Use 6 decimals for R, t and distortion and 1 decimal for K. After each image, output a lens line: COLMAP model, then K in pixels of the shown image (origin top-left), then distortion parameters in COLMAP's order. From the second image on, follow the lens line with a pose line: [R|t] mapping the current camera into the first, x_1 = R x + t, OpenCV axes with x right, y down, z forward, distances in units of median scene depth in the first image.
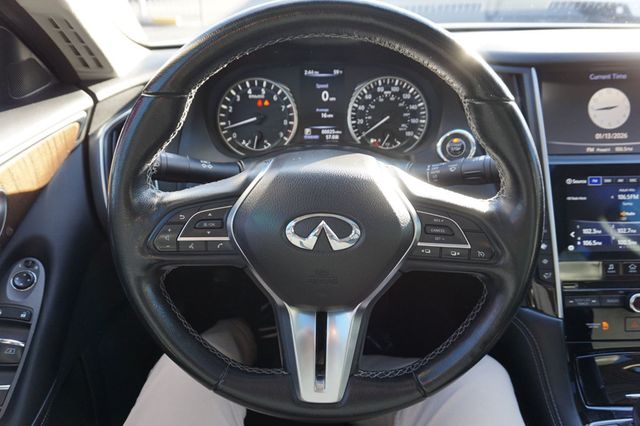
lens RADIAL K [[431.8, 0, 319.0], [0, 431.8, 211.7], [0, 0, 1]] dist [-0.020443, 0.018412]
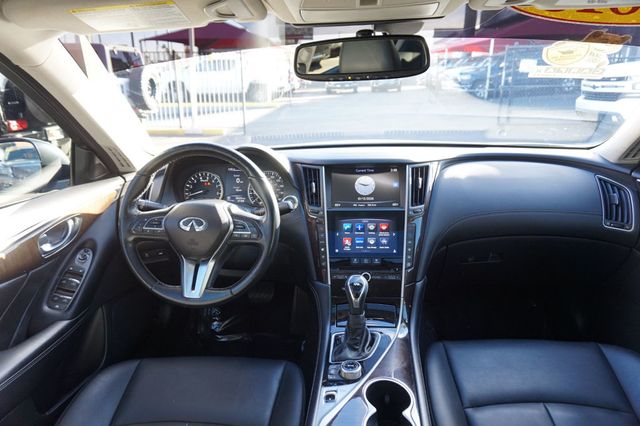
lens RADIAL K [[431.8, 0, 315.7], [0, 431.8, 215.4], [0, 0, 1]] dist [-0.020443, 0.018412]
pose [[0.994721, 0.010719, -0.102054, 0.699841], [-0.032365, 0.976538, -0.212900, 0.362227], [0.097378, 0.215080, 0.971730, -1.038246]]
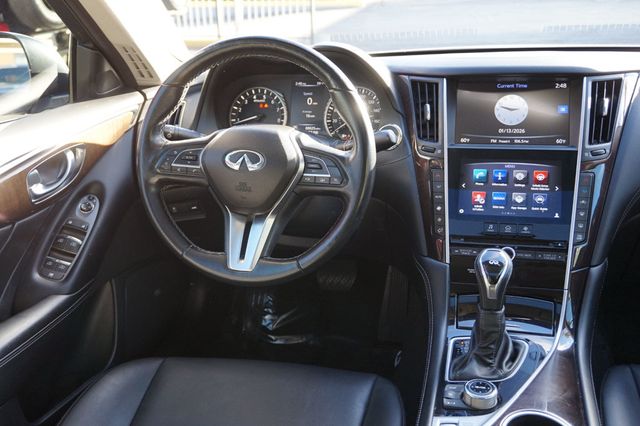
lens RADIAL K [[646.2, 0, 316.5], [0, 646.2, 213.5], [0, 0, 1]] dist [0.007319, 0.000000]
pose [[0.967804, 0.056248, -0.245342, 0.647685], [-0.093504, 0.985303, -0.142953, 0.413377], [0.233695, 0.161291, 0.958839, -0.976327]]
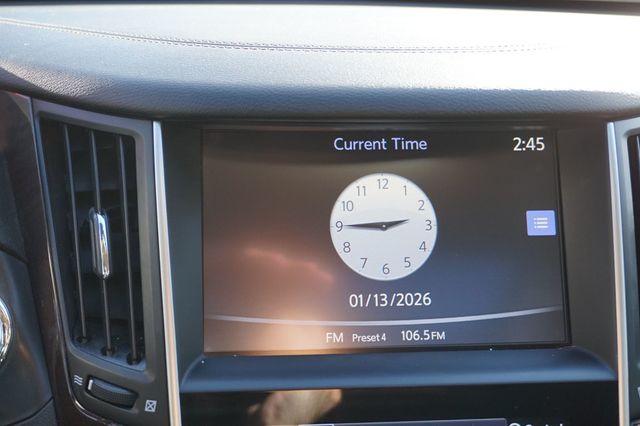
lens RADIAL K [[914.9, 0, 304.8], [0, 914.9, 218.2], [0, 0, 1]] dist [-0.001481, 0.000000]
pose [[0.994683, 0.005190, 0.102851, 0.560780], [0.008945, 0.990600, -0.136497, -0.148613], [-0.102593, 0.136691, 0.985287, 0.228920]]
